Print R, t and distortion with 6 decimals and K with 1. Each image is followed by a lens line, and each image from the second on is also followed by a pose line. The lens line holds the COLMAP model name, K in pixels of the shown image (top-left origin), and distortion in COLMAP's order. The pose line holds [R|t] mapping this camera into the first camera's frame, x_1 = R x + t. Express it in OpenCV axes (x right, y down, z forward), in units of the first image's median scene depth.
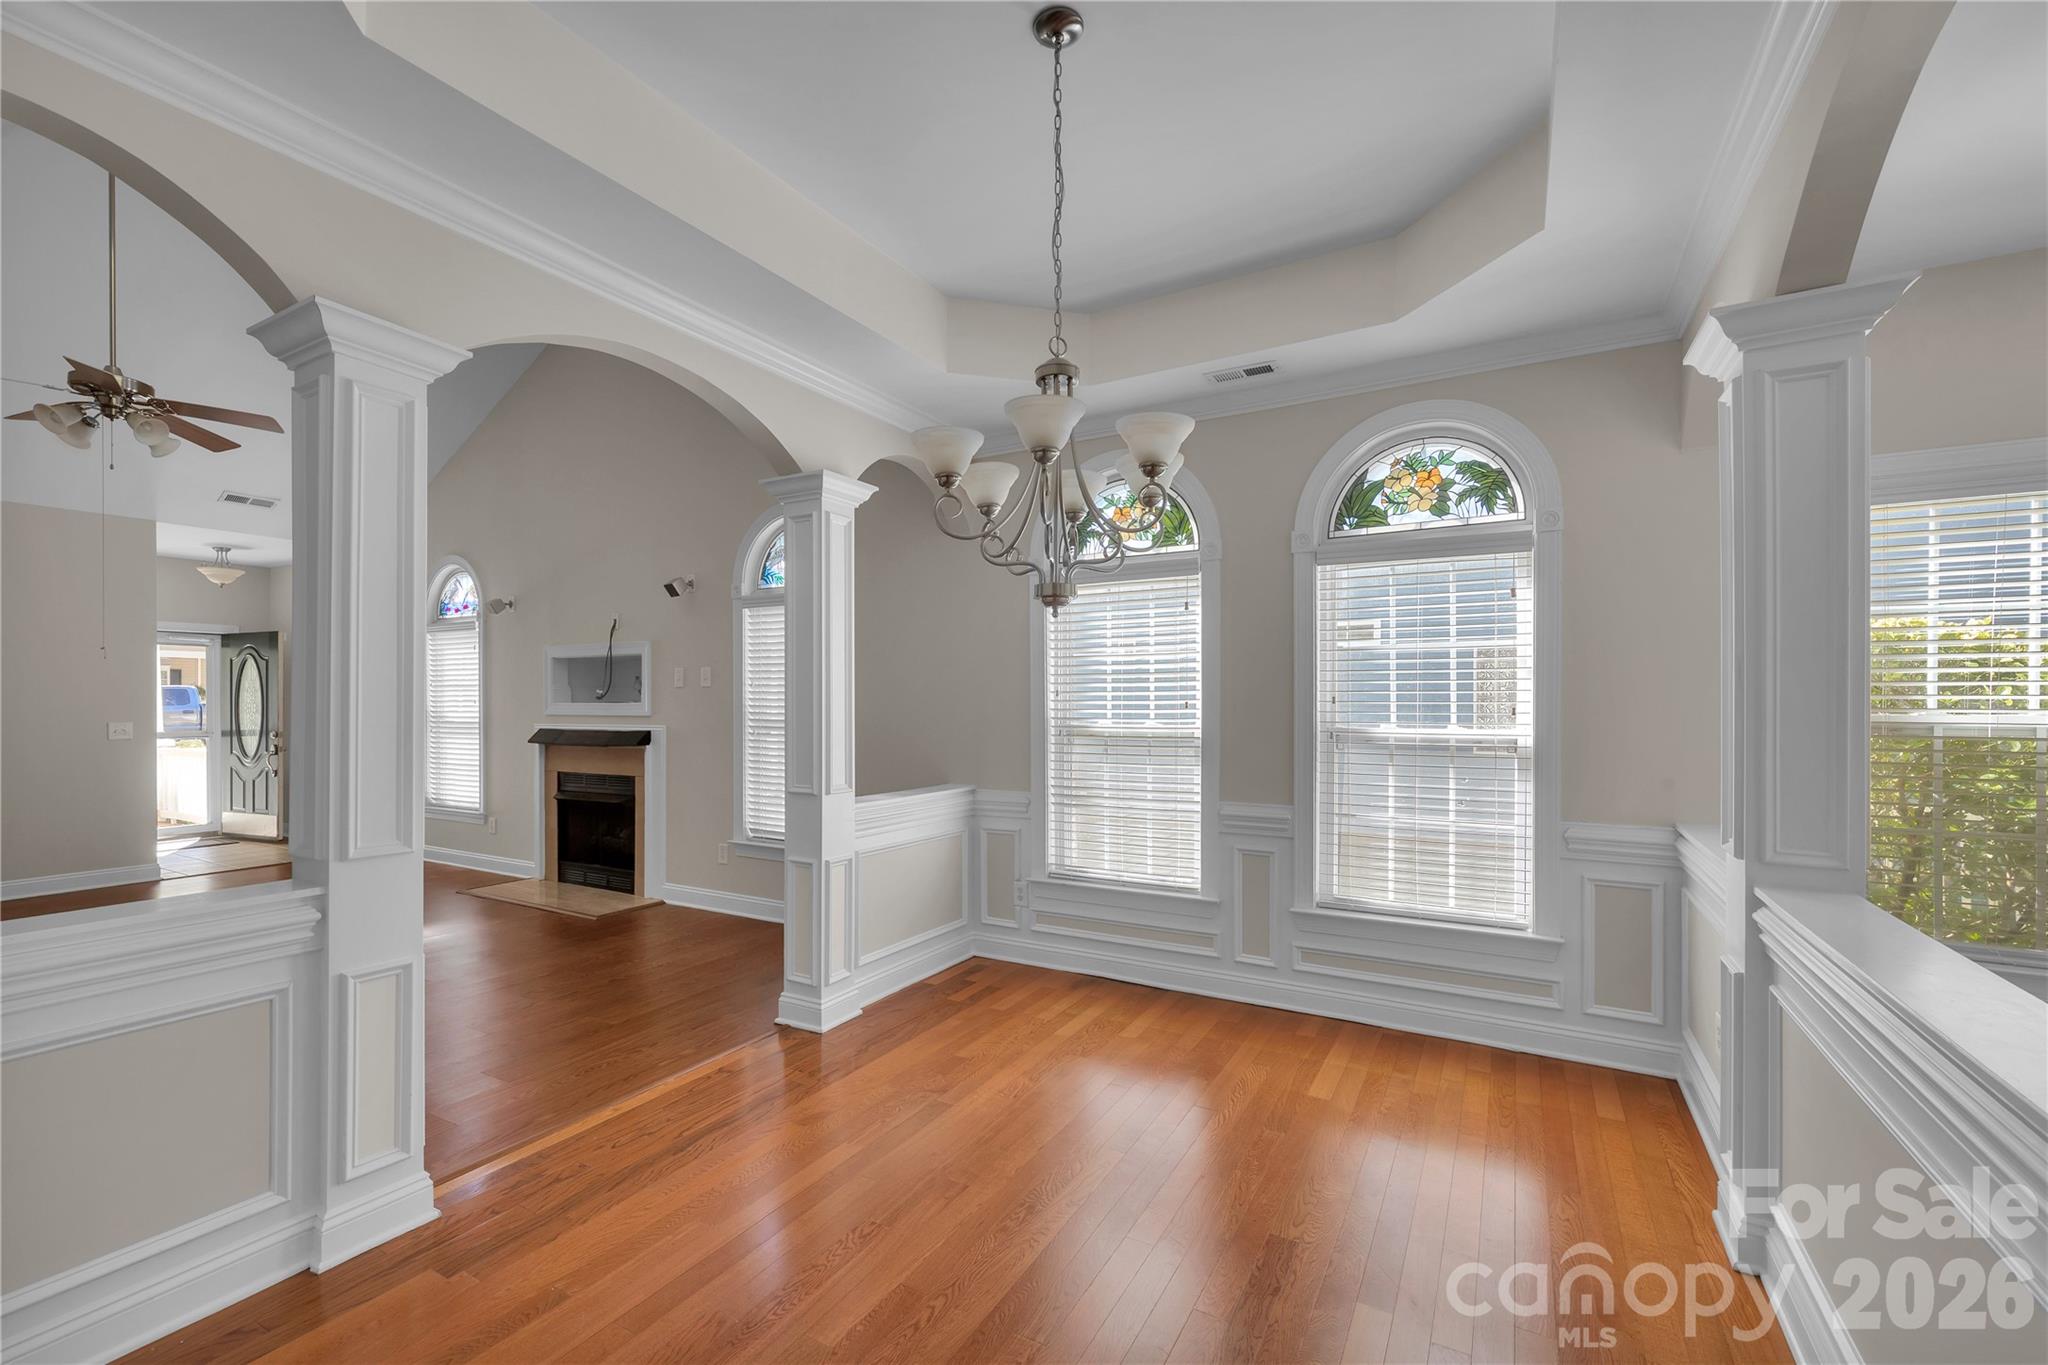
lens RADIAL K [[848.4, 0, 1005.5], [0, 848.4, 700.6], [0, 0, 1]] dist [0.001490, 0.000082]
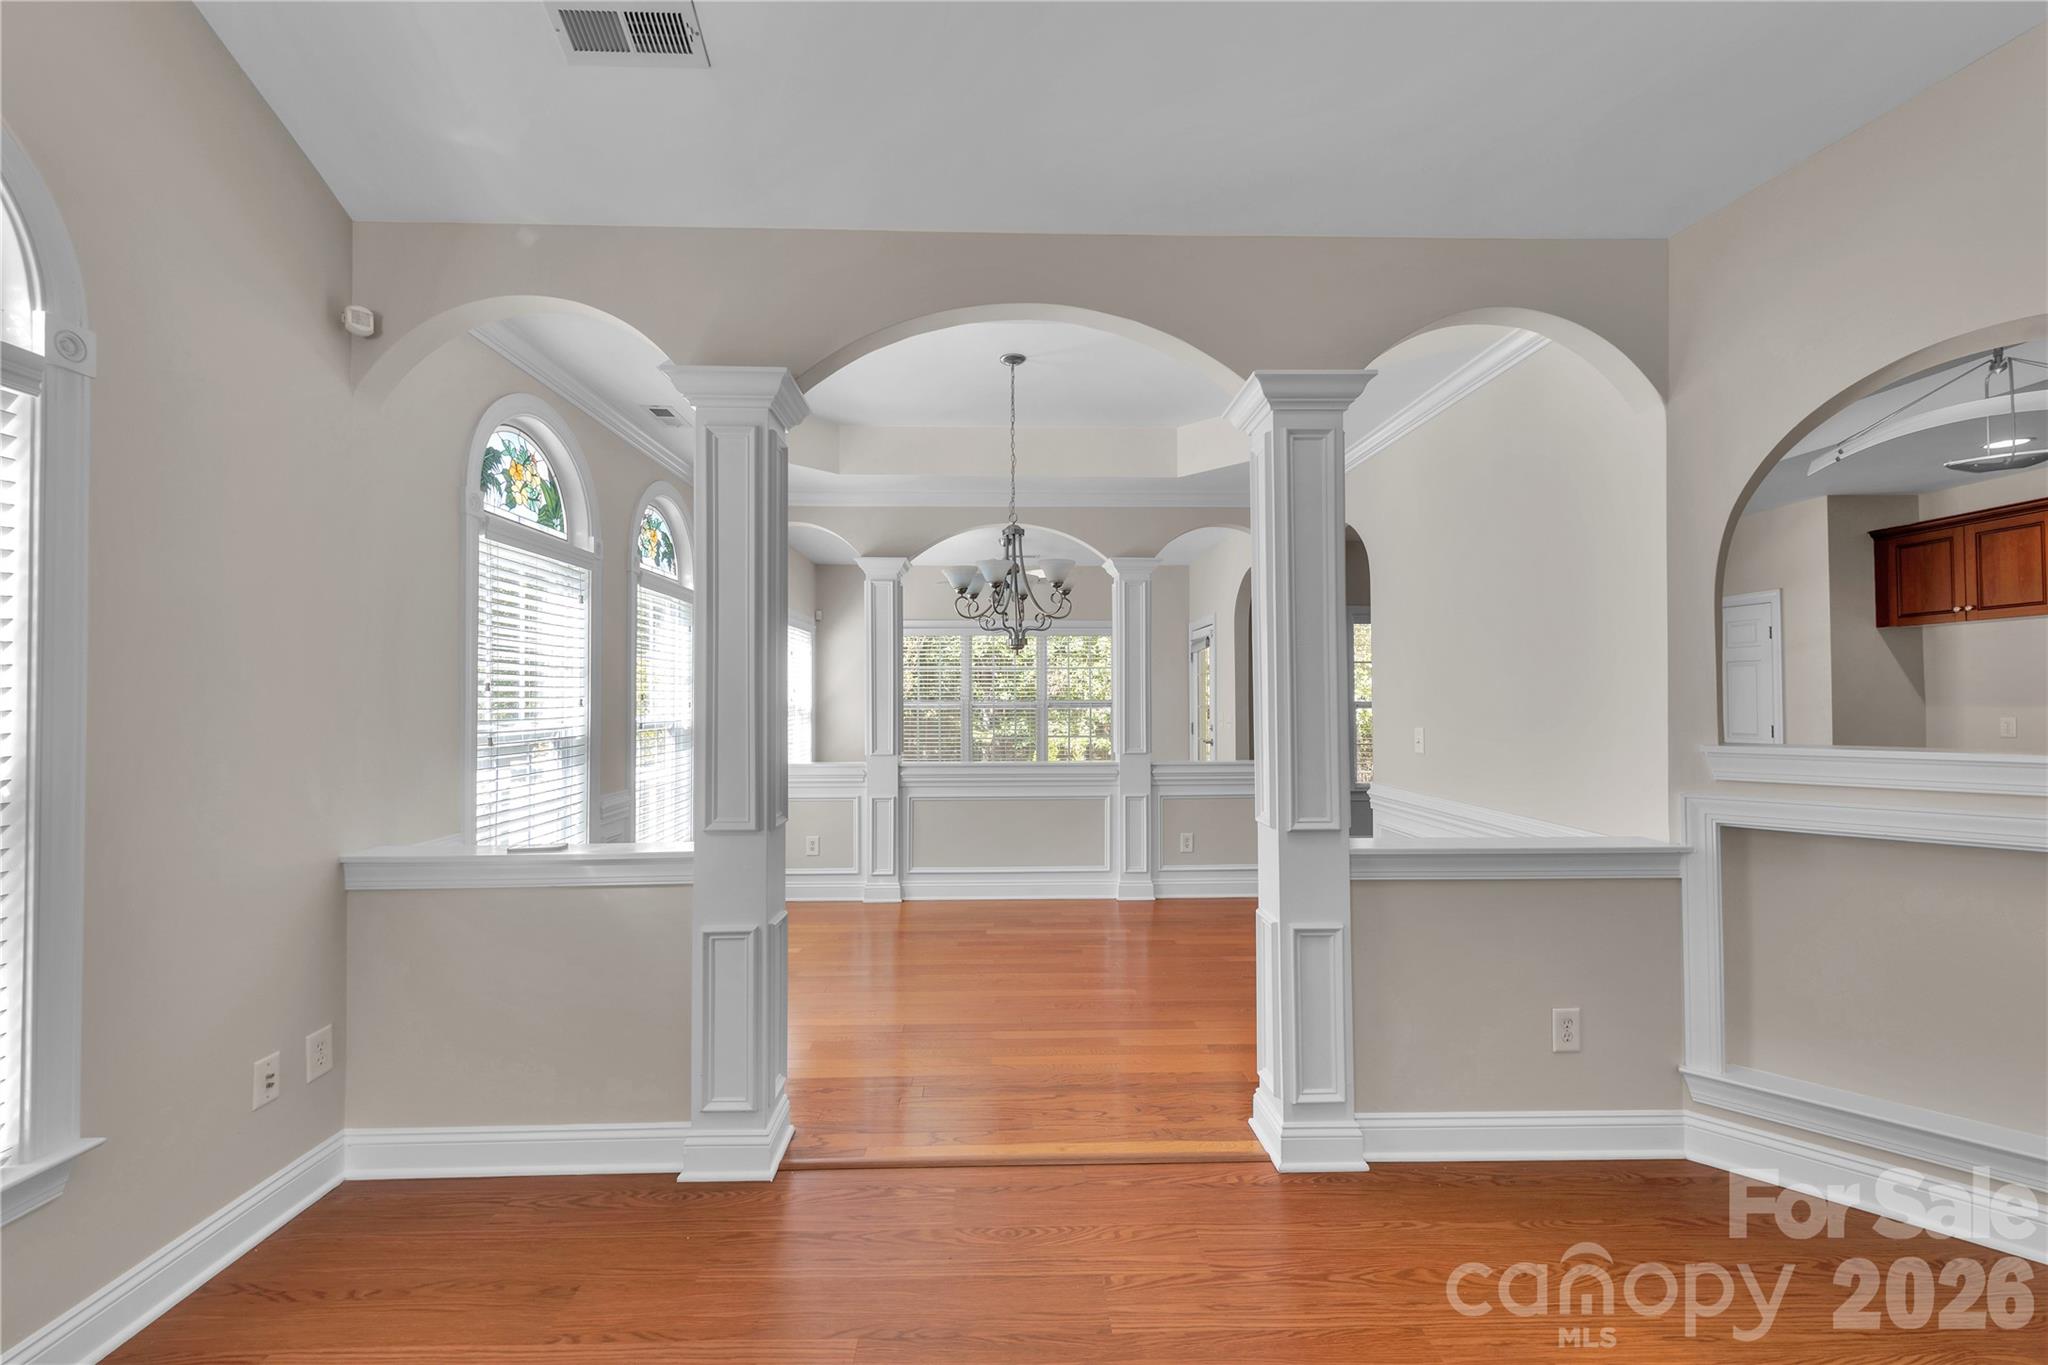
lens RADIAL K [[826.1, 0, 1016.1], [0, 826.1, 684.8], [0, 0, 1]] dist [0.012895, 0.000029]
pose [[-0.520084, 0.014997, 0.853983, -0.541787], [0.001004, 0.999856, -0.016947, 0.001178], [-0.854114, -0.007957, -0.520024, 0.682269]]
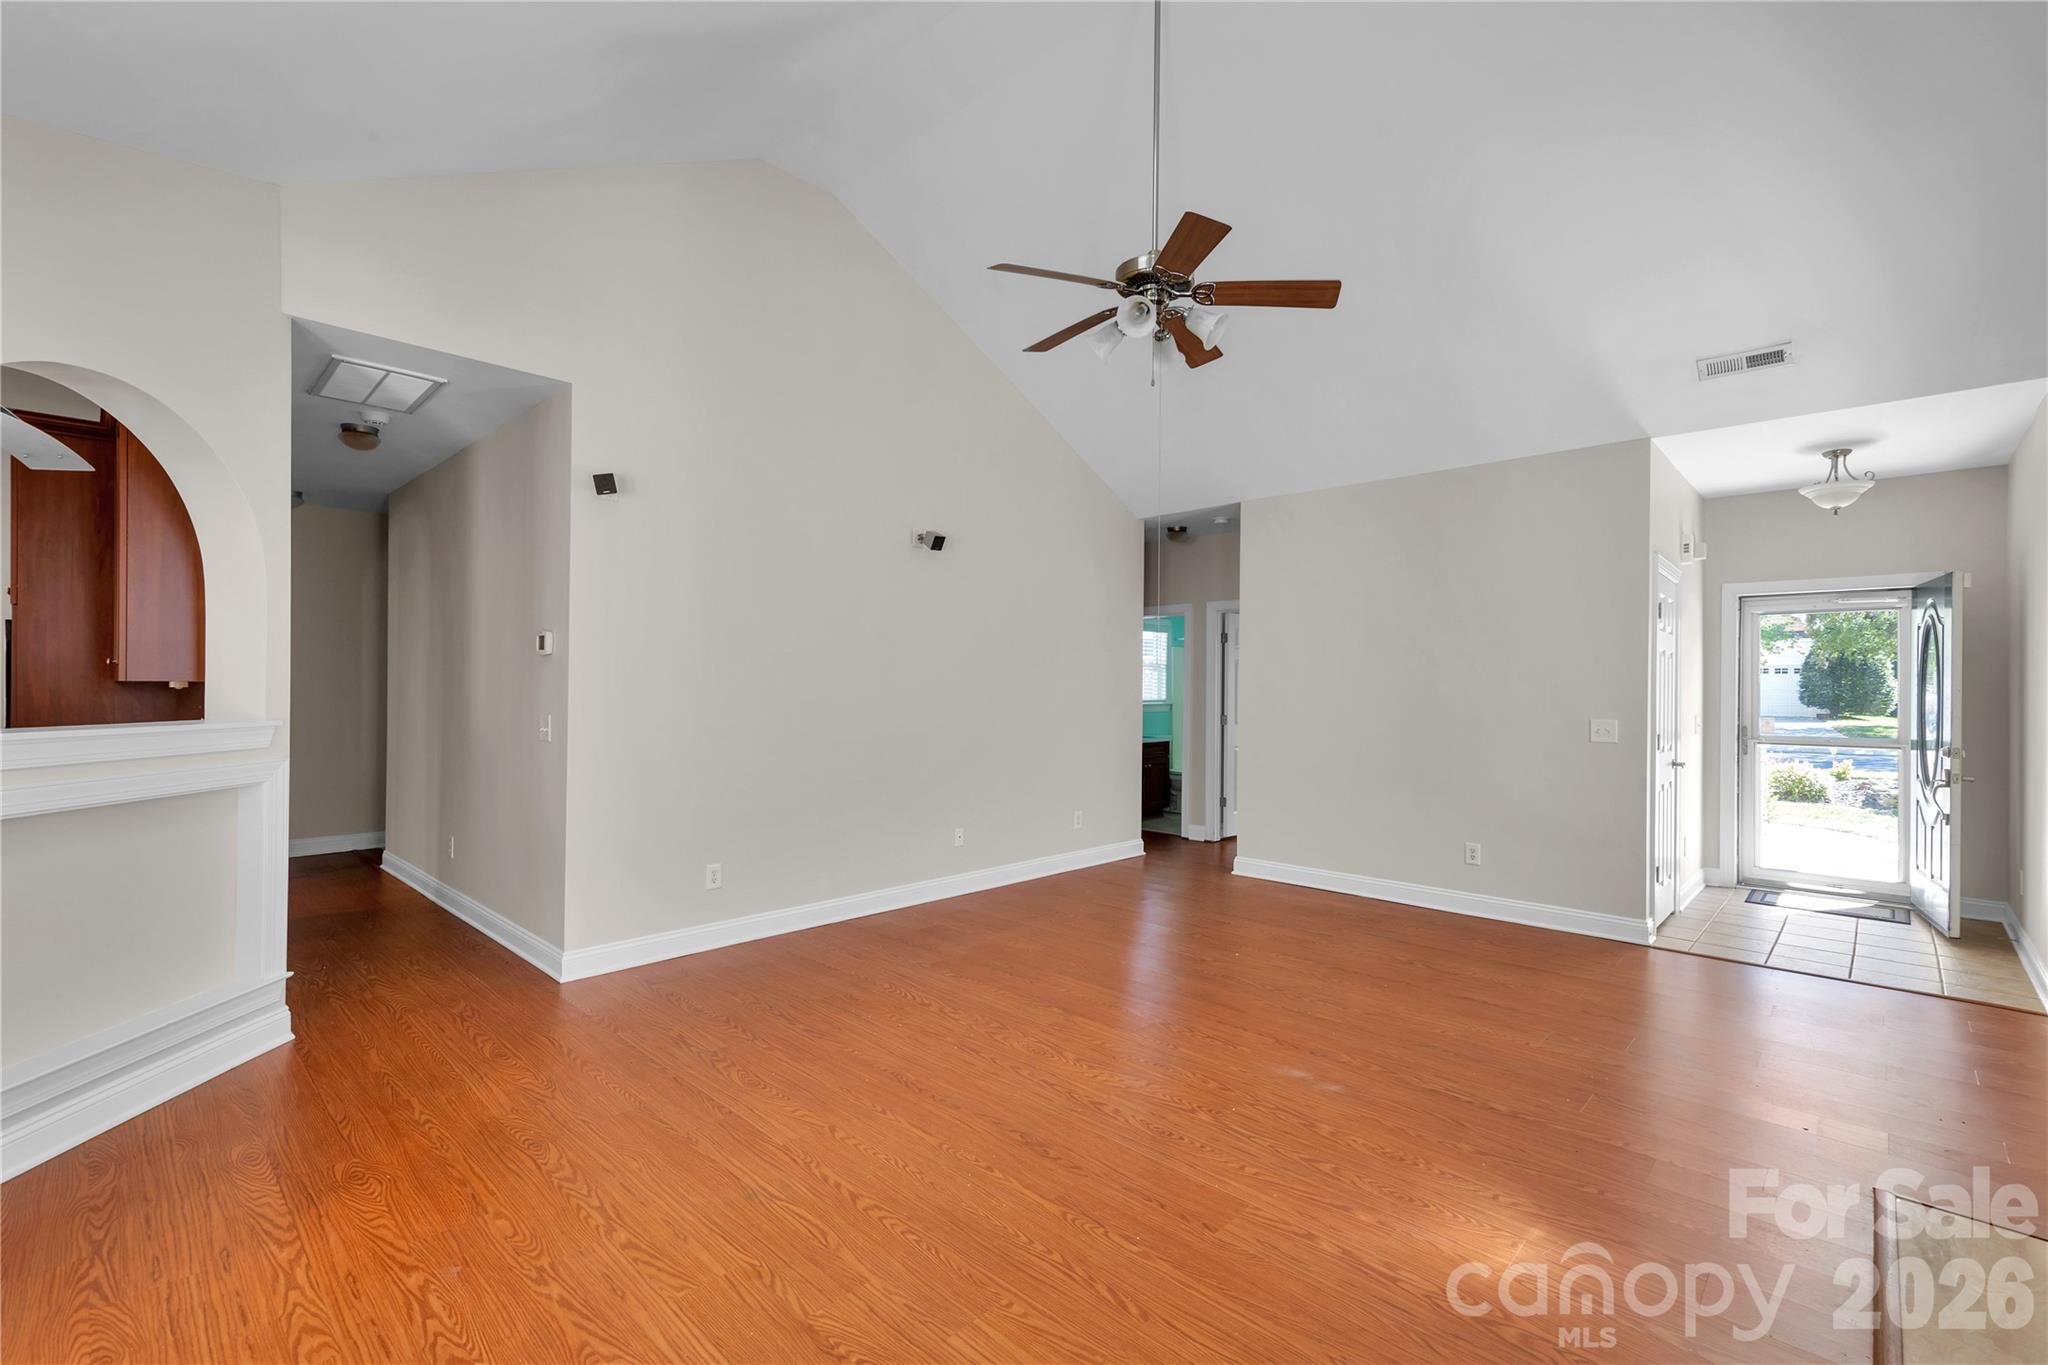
lens RADIAL K [[897.9, 0, 1023.0], [0, 897.9, 681.4], [0, 0, 1]] dist [0.011005, 0.000101]
pose [[-0.233682, -0.001921, -0.972311, -0.149773], [-0.007571, 0.999971, -0.000156, -0.003416], [0.972284, 0.007325, -0.233690, 0.707228]]
